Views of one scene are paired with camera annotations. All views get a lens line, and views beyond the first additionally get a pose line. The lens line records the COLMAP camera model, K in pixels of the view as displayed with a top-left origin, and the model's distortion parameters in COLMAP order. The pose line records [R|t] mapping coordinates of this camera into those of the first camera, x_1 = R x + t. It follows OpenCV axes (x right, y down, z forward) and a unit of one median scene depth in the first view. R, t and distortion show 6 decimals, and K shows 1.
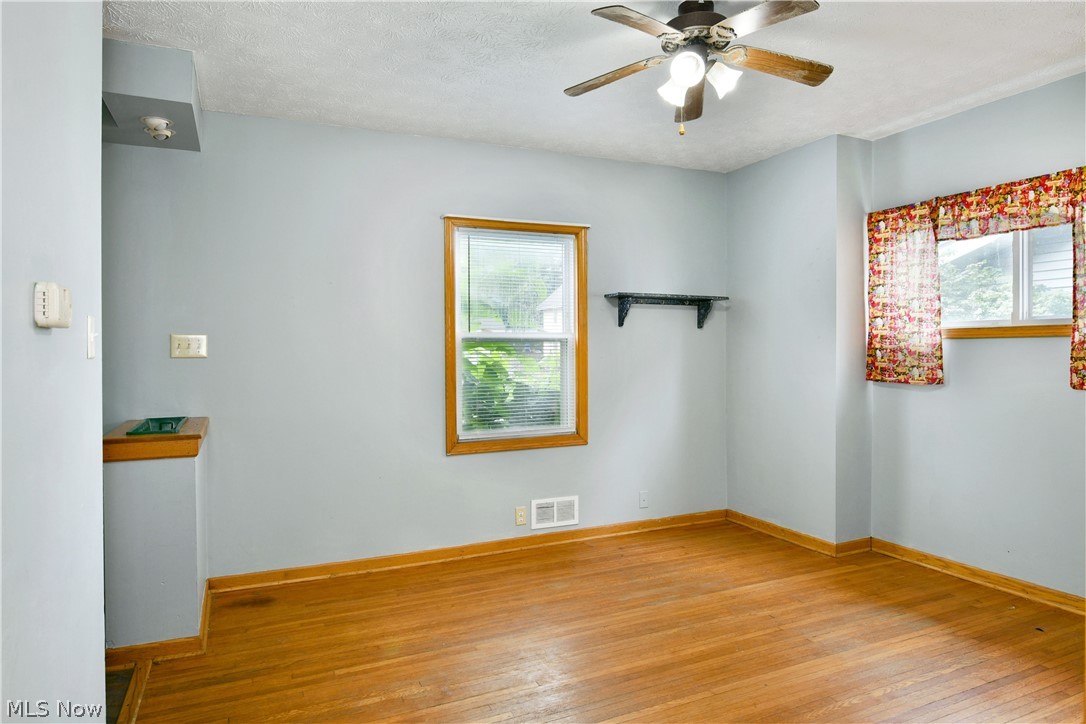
lens RADIAL K [[657.7, 0, 539.7], [0, 657.7, 353.5], [0, 0, 1]] dist [-0.003206, -0.002450]
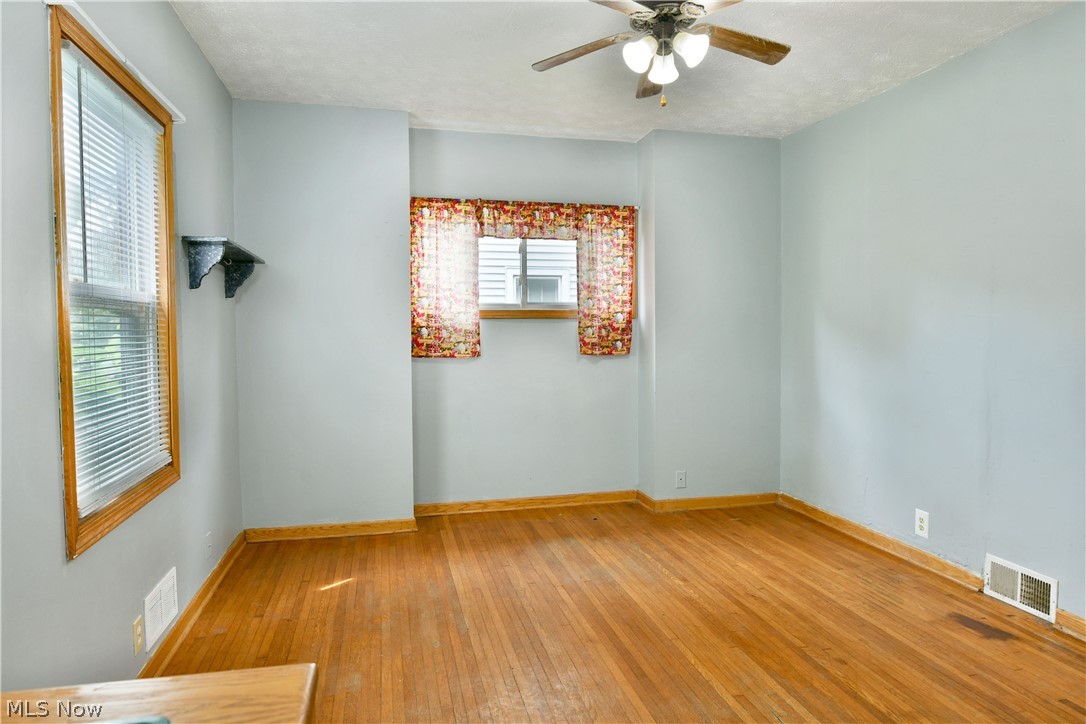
lens RADIAL K [[657.7, 0, 539.7], [0, 657.7, 353.5], [0, 0, 1]] dist [-0.003206, -0.002450]
pose [[0.199213, -0.027437, 0.979572, -0.535153], [0.009806, 0.999614, 0.026004, 0.011169], [-0.979907, 0.004426, 0.199405, 0.648784]]
